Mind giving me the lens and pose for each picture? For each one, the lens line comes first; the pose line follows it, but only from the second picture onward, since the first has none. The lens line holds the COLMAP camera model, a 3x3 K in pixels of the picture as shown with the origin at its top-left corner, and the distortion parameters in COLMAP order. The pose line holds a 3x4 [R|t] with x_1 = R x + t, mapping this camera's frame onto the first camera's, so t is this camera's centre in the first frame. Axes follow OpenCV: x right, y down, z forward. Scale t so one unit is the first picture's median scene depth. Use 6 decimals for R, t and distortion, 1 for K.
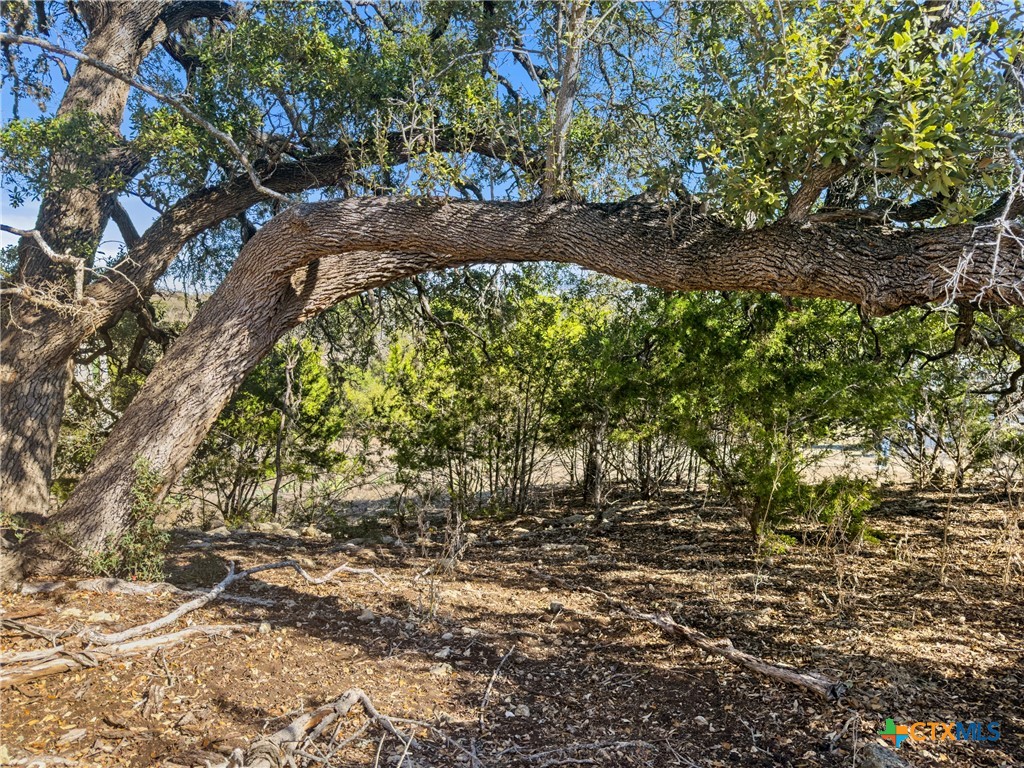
lens RADIAL K [[719.5, 0, 512.5], [0, 719.5, 379.6], [0, 0, 1]] dist [-0.018717, 0.009467]
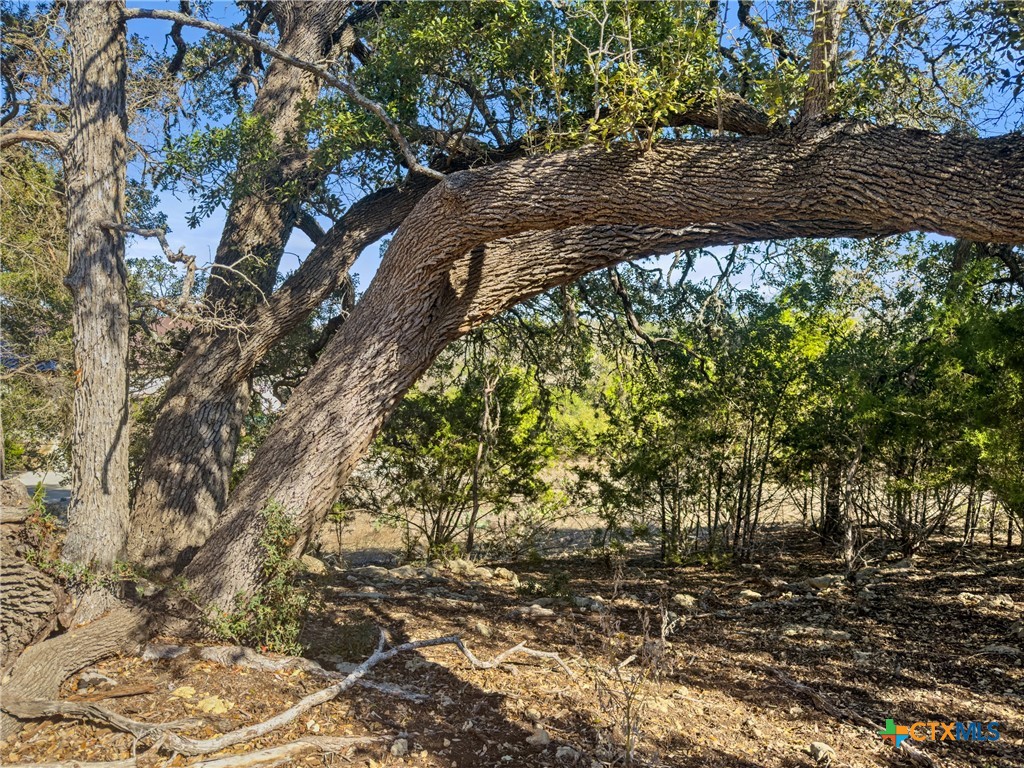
lens RADIAL K [[719.5, 0, 518.8], [0, 719.5, 382.7], [0, 0, 1]] dist [-0.018717, 0.009467]
pose [[0.959358, -0.003956, -0.282166, -0.017360], [-0.003927, 0.999618, -0.027368, -0.004883], [0.282166, 0.027364, 0.958975, 0.272333]]
